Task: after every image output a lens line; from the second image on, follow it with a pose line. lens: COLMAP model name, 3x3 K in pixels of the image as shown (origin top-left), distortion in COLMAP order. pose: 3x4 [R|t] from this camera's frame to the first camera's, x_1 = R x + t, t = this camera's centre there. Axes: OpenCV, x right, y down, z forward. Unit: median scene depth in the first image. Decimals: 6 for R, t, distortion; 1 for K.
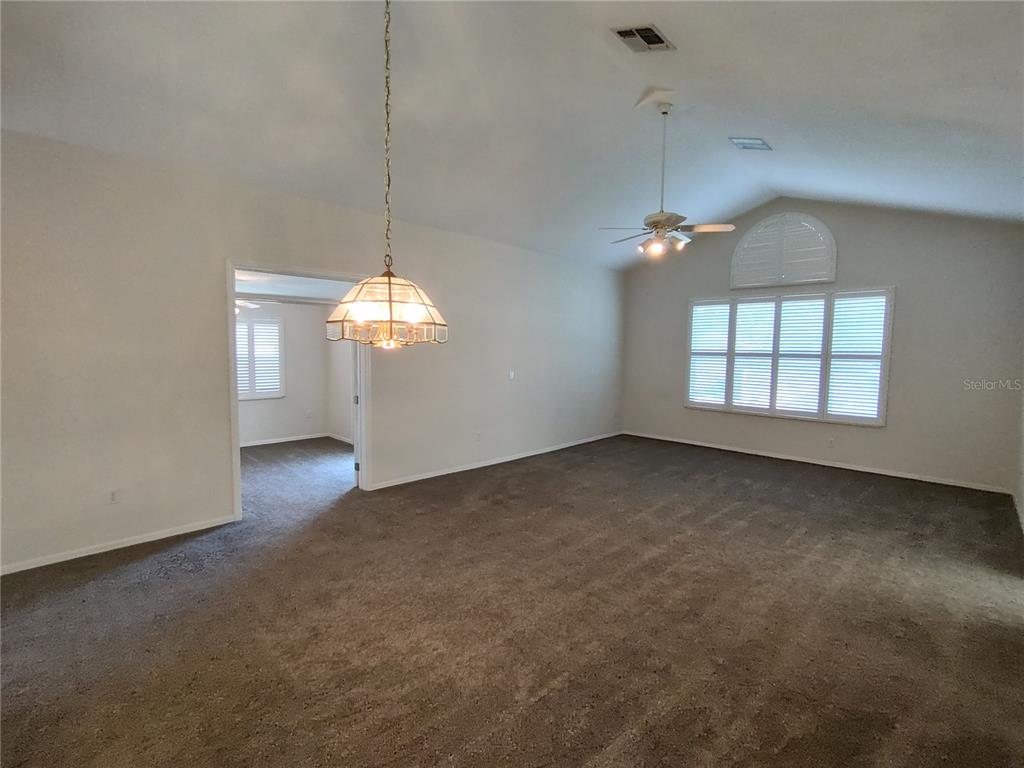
lens RADIAL K [[457.9, 0, 512.0], [0, 457.9, 384.0], [0, 0, 1]] dist [-0.001181, -0.000105]
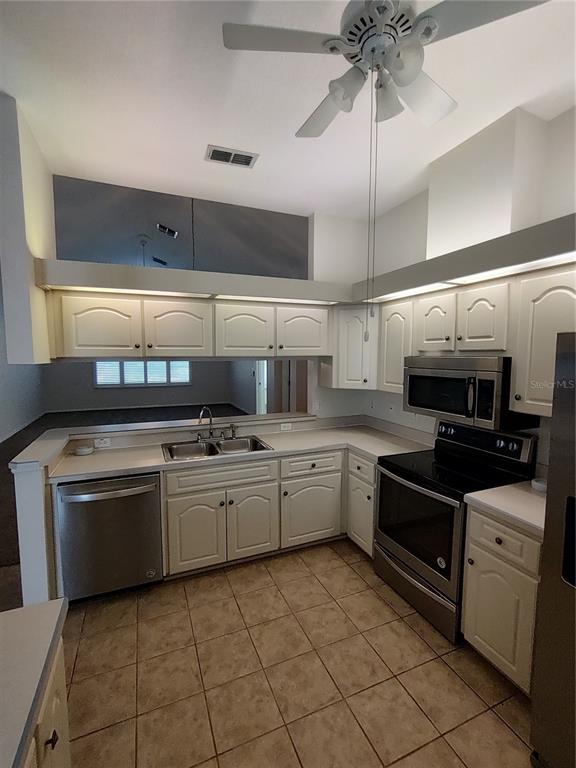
lens RADIAL K [[353.1, 0, 288.4], [0, 353.1, 386.1], [0, 0, 1]] dist [0.000609, 0.000184]
pose [[0.391330, -0.097339, 0.915088, -0.591443], [0.071454, 0.994602, 0.075240, -0.002278], [-0.917472, 0.035943, 0.396173, -0.159671]]
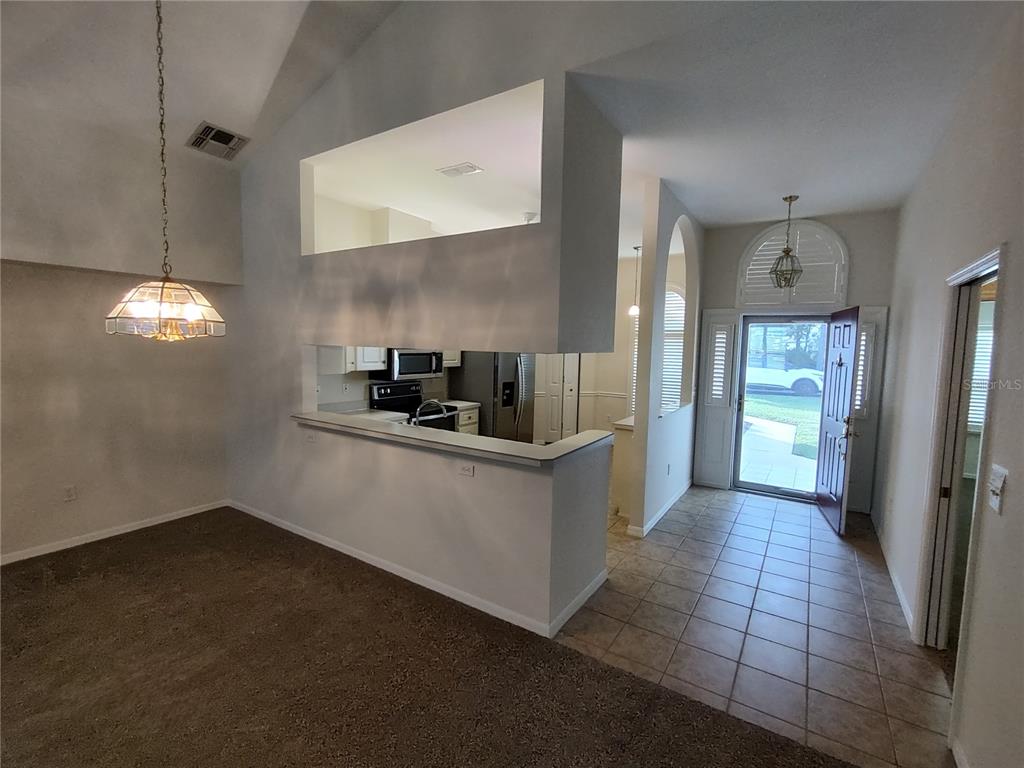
lens RADIAL K [[465.5, 0, 510.5], [0, 465.5, 382.8], [0, 0, 1]] dist [-0.002432, 0.000426]
pose [[-0.982080, -0.019892, -0.187413, -0.230091], [-0.049230, 0.986965, 0.153219, -0.050075], [0.181922, 0.159700, -0.970258, 0.594141]]
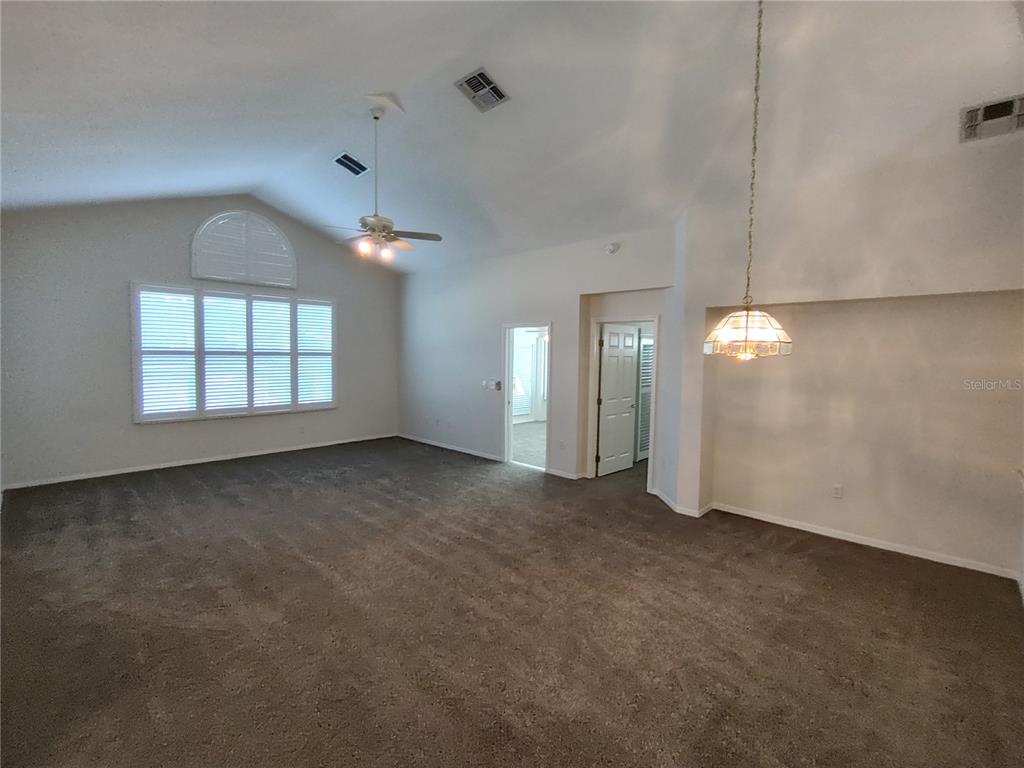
lens RADIAL K [[465.5, 0, 510.5], [0, 465.5, 382.8], [0, 0, 1]] dist [-0.002432, 0.000426]
pose [[0.005237, -0.076874, 0.997027, -0.443455], [0.063809, 0.995035, 0.076385, -0.041187], [-0.997948, 0.063219, 0.010116, 0.436424]]
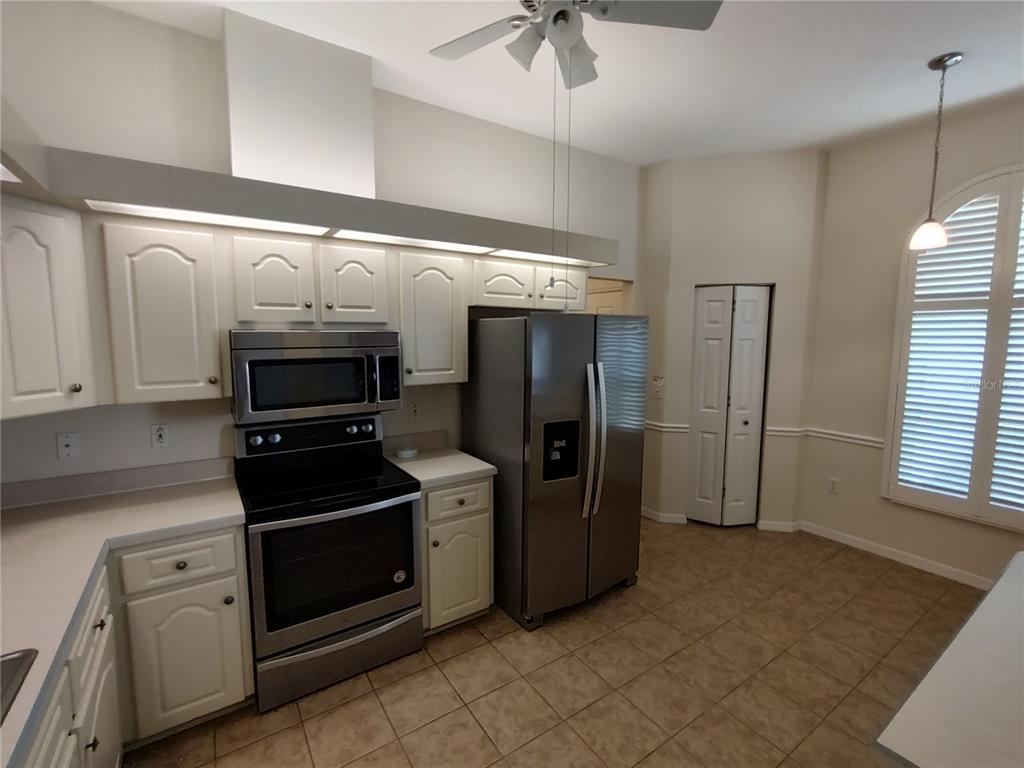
lens RADIAL K [[465.5, 0, 510.5], [0, 465.5, 382.8], [0, 0, 1]] dist [-0.002432, 0.000426]
pose [[-0.978234, -0.038406, 0.203918, -0.419556], [-0.000567, 0.983214, 0.182457, -0.017455], [-0.207503, 0.178370, -0.961835, 0.123599]]
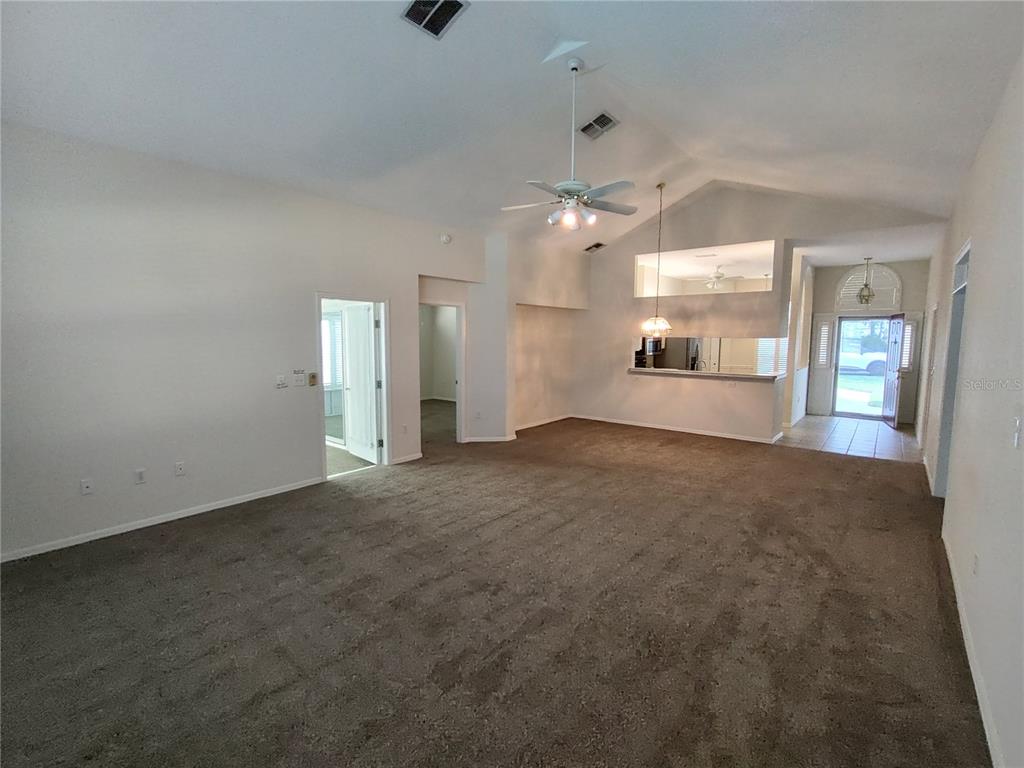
lens RADIAL K [[465.5, 0, 510.5], [0, 465.5, 382.8], [0, 0, 1]] dist [-0.002432, 0.000426]
pose [[-0.996705, -0.009296, -0.080580, 0.315896], [-0.023239, 0.984494, 0.173870, -0.084406], [0.077715, 0.175169, -0.981466, 1.195615]]
